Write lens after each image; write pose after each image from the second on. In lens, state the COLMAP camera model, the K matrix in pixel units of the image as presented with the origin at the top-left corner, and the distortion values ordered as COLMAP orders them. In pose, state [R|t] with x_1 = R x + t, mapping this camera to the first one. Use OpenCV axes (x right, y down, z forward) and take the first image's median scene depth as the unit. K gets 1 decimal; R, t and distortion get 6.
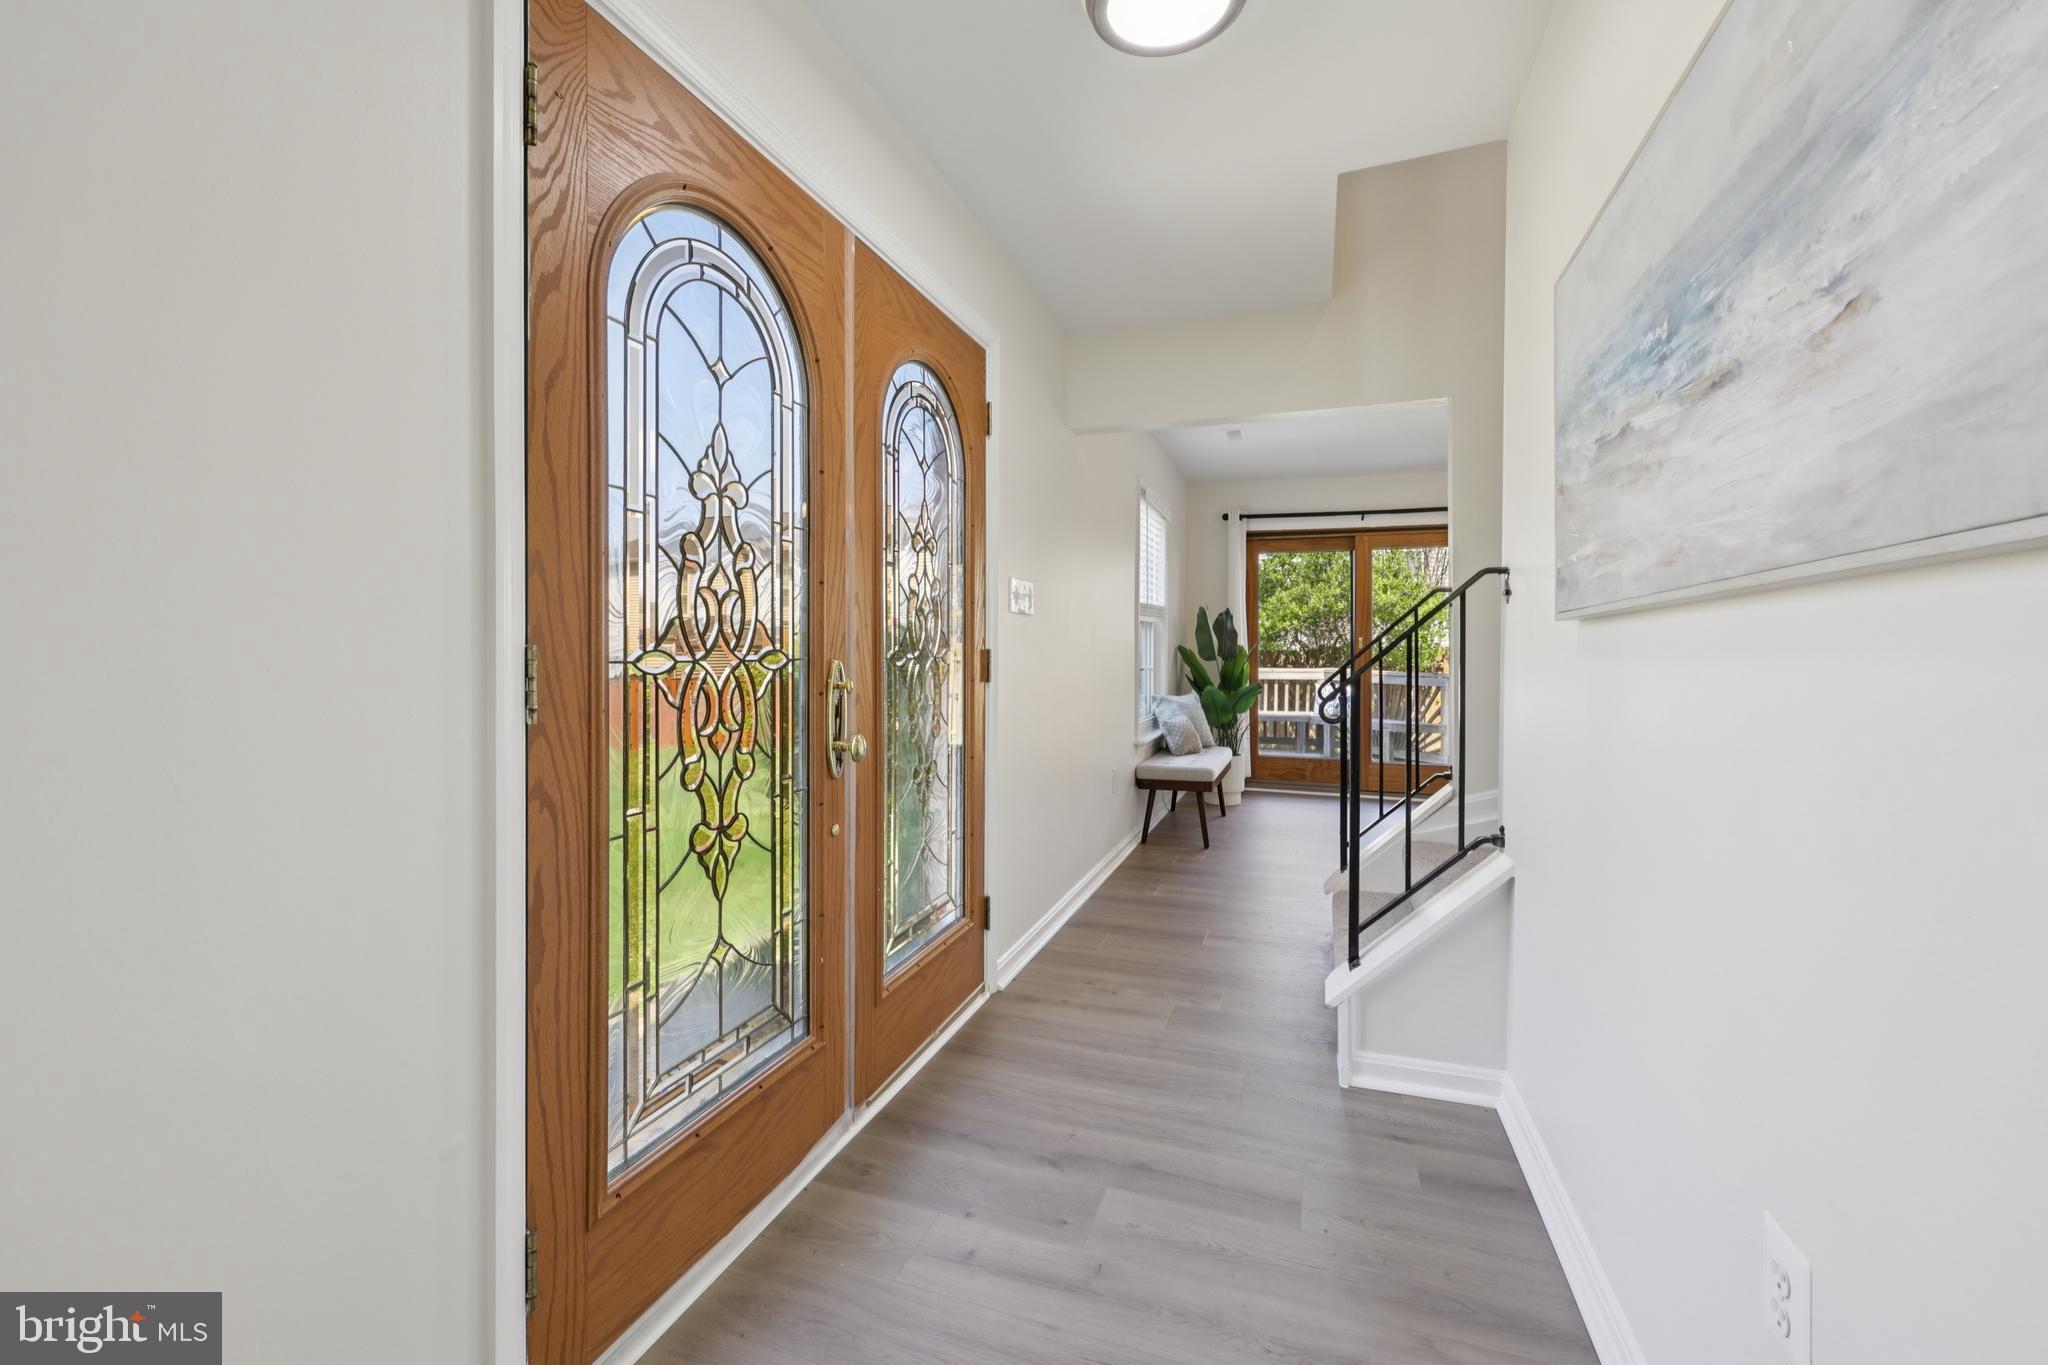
lens RADIAL K [[832.5, 0, 1041.1], [0, 832.5, 642.2], [0, 0, 1]] dist [0.000676, 0.000699]
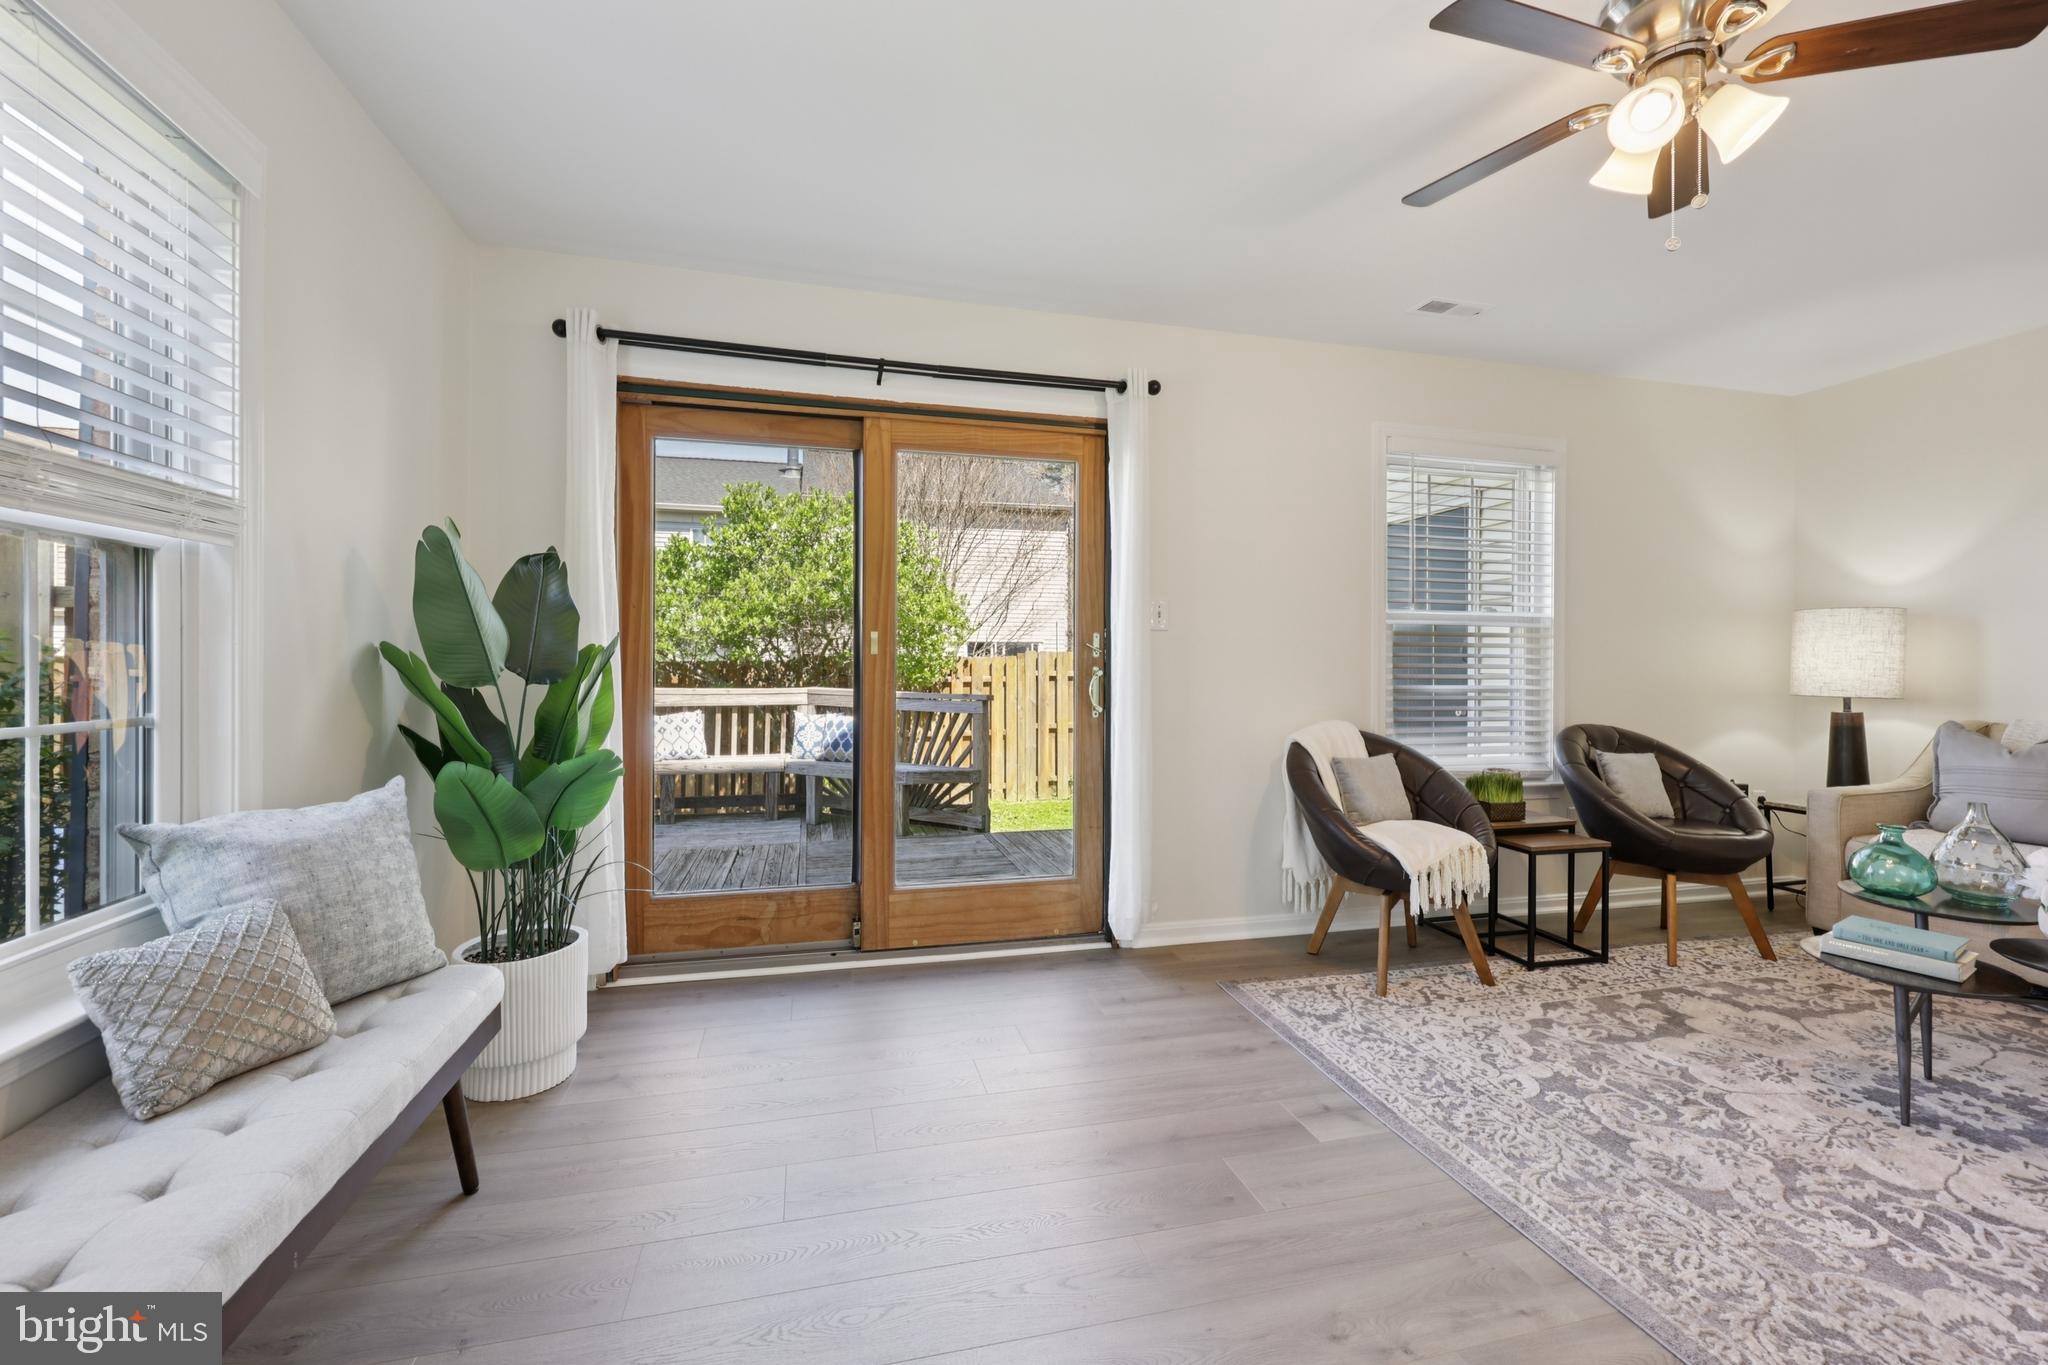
lens RADIAL K [[832.5, 0, 1023.9], [0, 832.5, 671.1], [0, 0, 1]] dist [0.000676, 0.000699]
pose [[0.840429, -0.004449, 0.541903, 0.191993], [-0.006399, 0.999815, 0.018133, 0.007349], [-0.541883, -0.018707, 0.840246, 0.538247]]
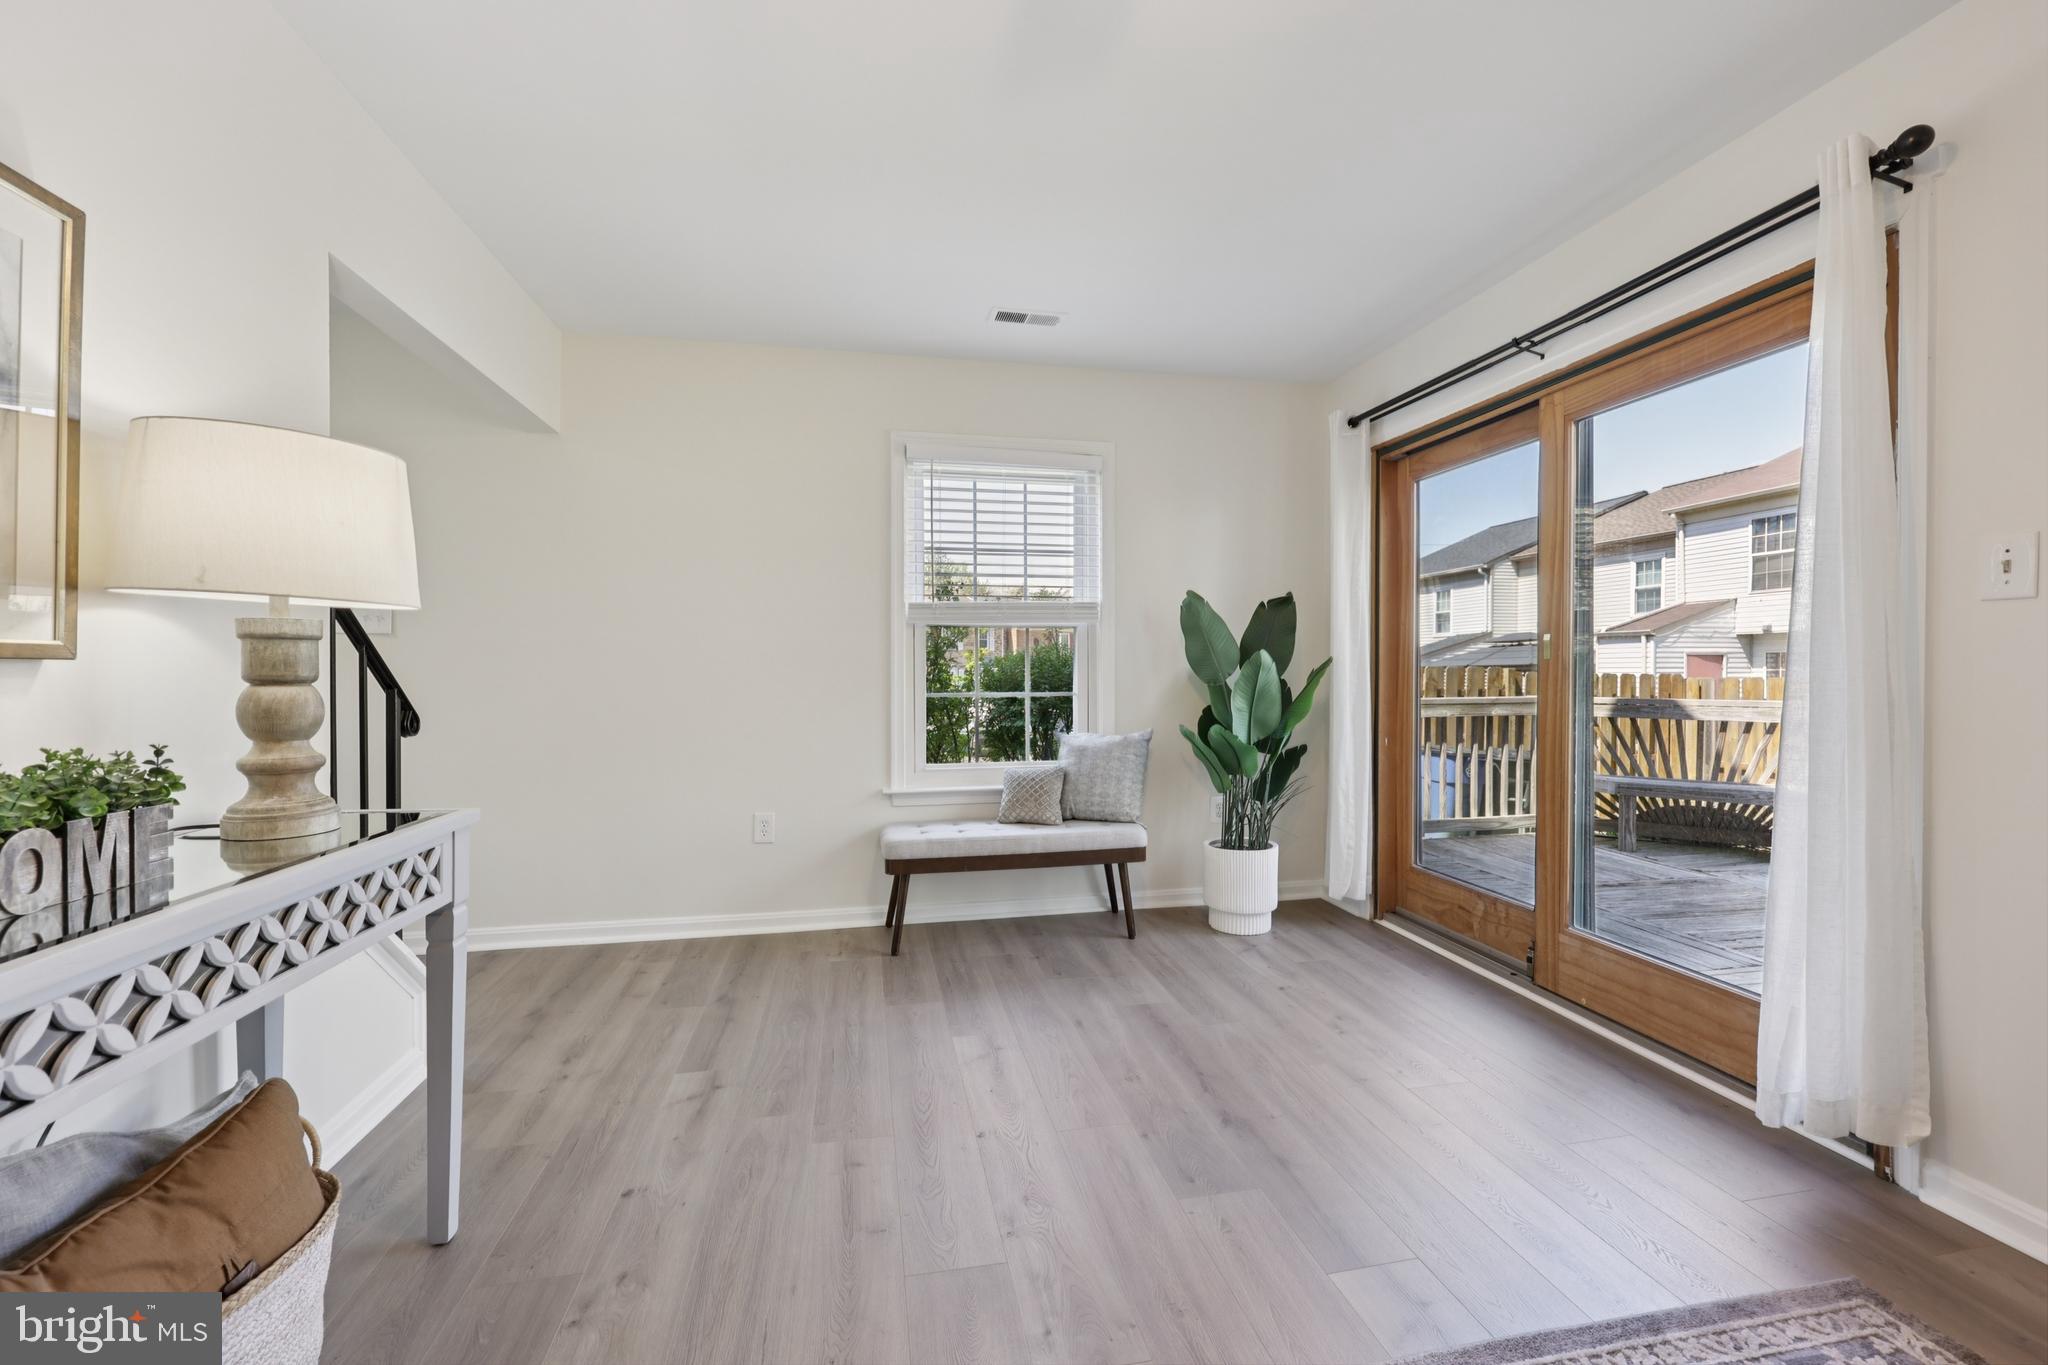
lens RADIAL K [[832.5, 0, 1028.9], [0, 832.5, 680.9], [0, 0, 1]] dist [0.000676, 0.000699]
pose [[0.503698, 0.006619, -0.863855, 0.605773], [0.011659, 0.999827, 0.014459, 0.008897], [0.863801, -0.017355, 0.503533, 0.539236]]
